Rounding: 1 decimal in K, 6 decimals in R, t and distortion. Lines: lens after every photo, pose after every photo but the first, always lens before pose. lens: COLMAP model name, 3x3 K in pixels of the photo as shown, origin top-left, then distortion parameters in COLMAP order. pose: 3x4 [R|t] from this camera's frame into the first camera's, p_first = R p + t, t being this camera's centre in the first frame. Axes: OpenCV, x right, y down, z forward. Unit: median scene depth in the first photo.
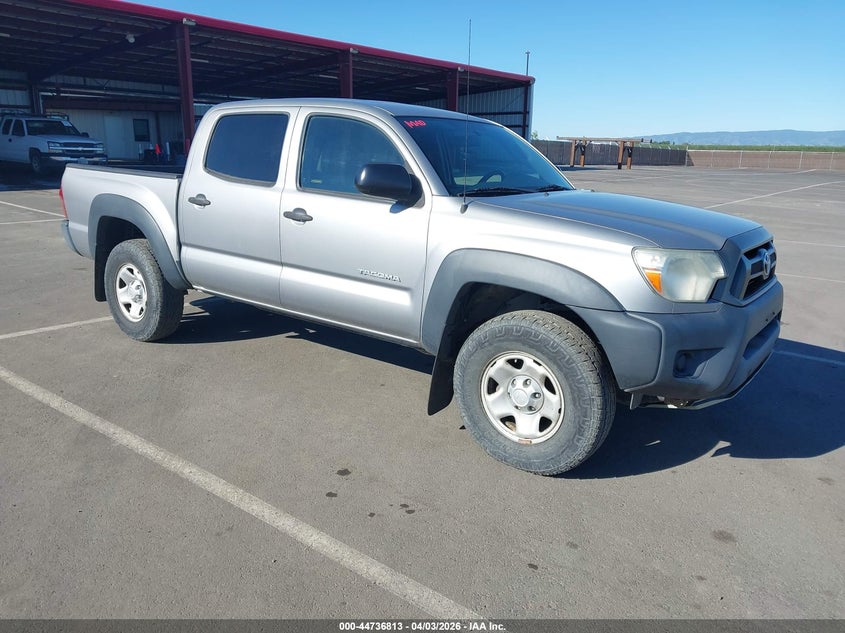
lens RADIAL K [[675.4, 0, 425.3], [0, 675.4, 317.5], [0, 0, 1]] dist [0.000313, 0.006972]
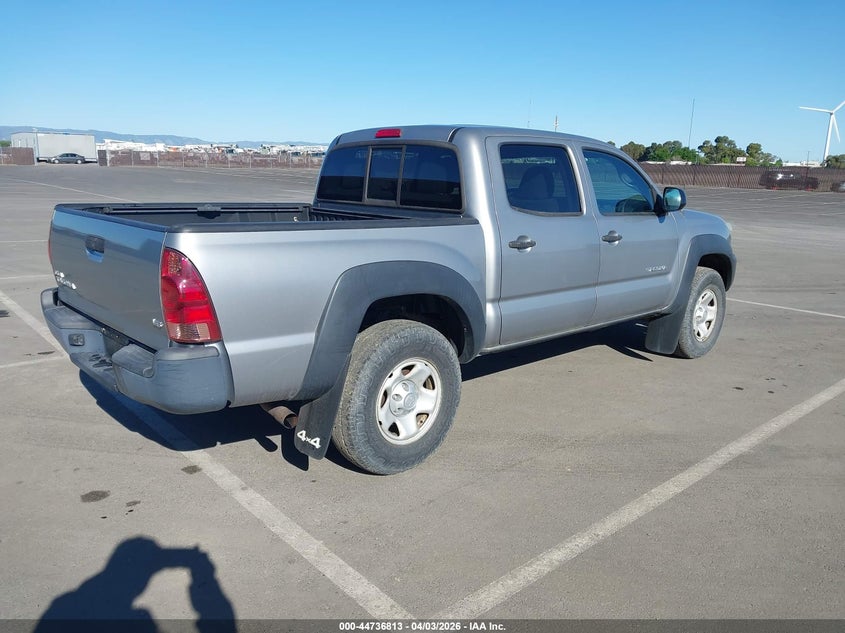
lens RADIAL K [[656.1, 0, 430.6], [0, 656.1, 315.1], [0, 0, 1]] dist [0.000937, 0.003588]
pose [[0.173605, -0.220686, 0.959770, -1.383805], [0.239480, 0.954775, 0.176220, -0.304153], [-0.955254, 0.199253, 0.218604, 1.110847]]
